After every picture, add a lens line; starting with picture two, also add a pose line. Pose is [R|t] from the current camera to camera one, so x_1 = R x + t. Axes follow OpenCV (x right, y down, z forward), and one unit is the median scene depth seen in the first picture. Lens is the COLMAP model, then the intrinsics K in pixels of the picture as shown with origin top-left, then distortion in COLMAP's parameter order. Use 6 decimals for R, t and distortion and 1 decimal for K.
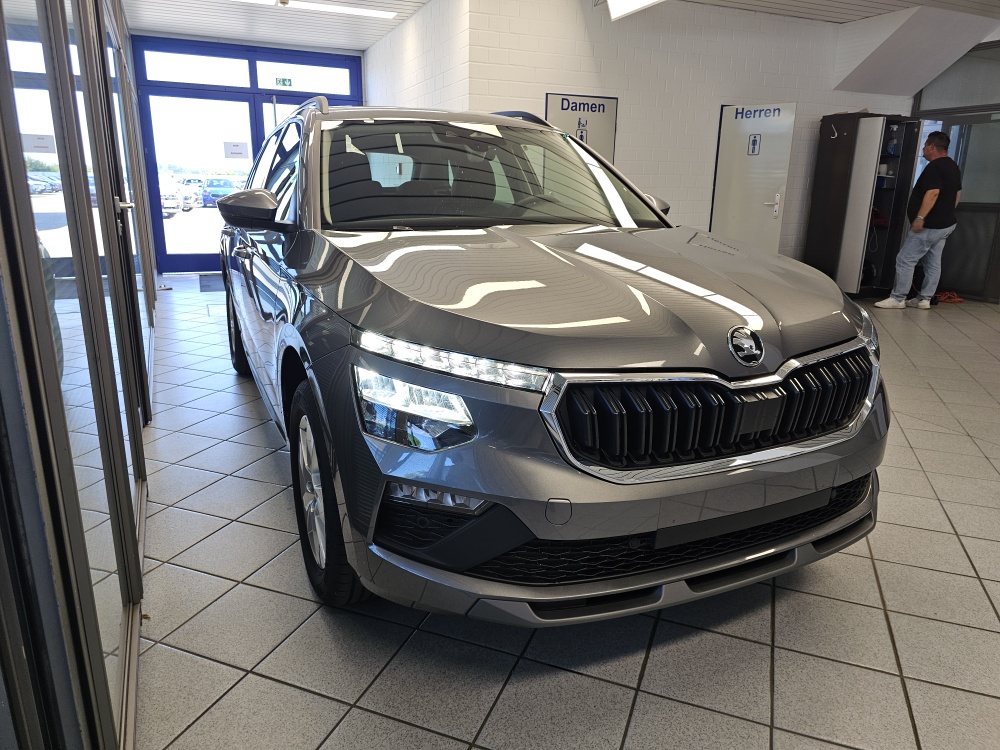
lens RADIAL K [[682.1, 0, 495.0], [0, 682.1, 373.4], [0, 0, 1]] dist [0.050569, -0.046748]
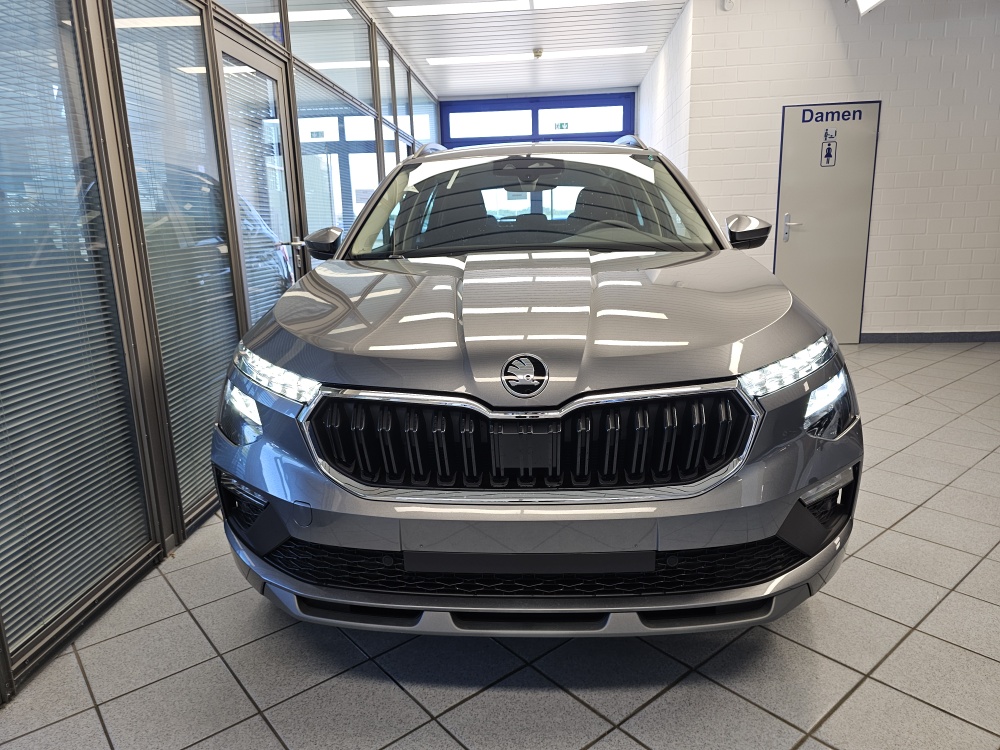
lens RADIAL K [[682.1, 0, 495.0], [0, 682.1, 373.4], [0, 0, 1]] dist [0.050569, -0.046748]
pose [[0.871643, 0.065368, -0.485763, 0.204209], [-0.086853, 0.995982, -0.021820, -0.004710], [0.482385, 0.061209, 0.873818, 0.043654]]
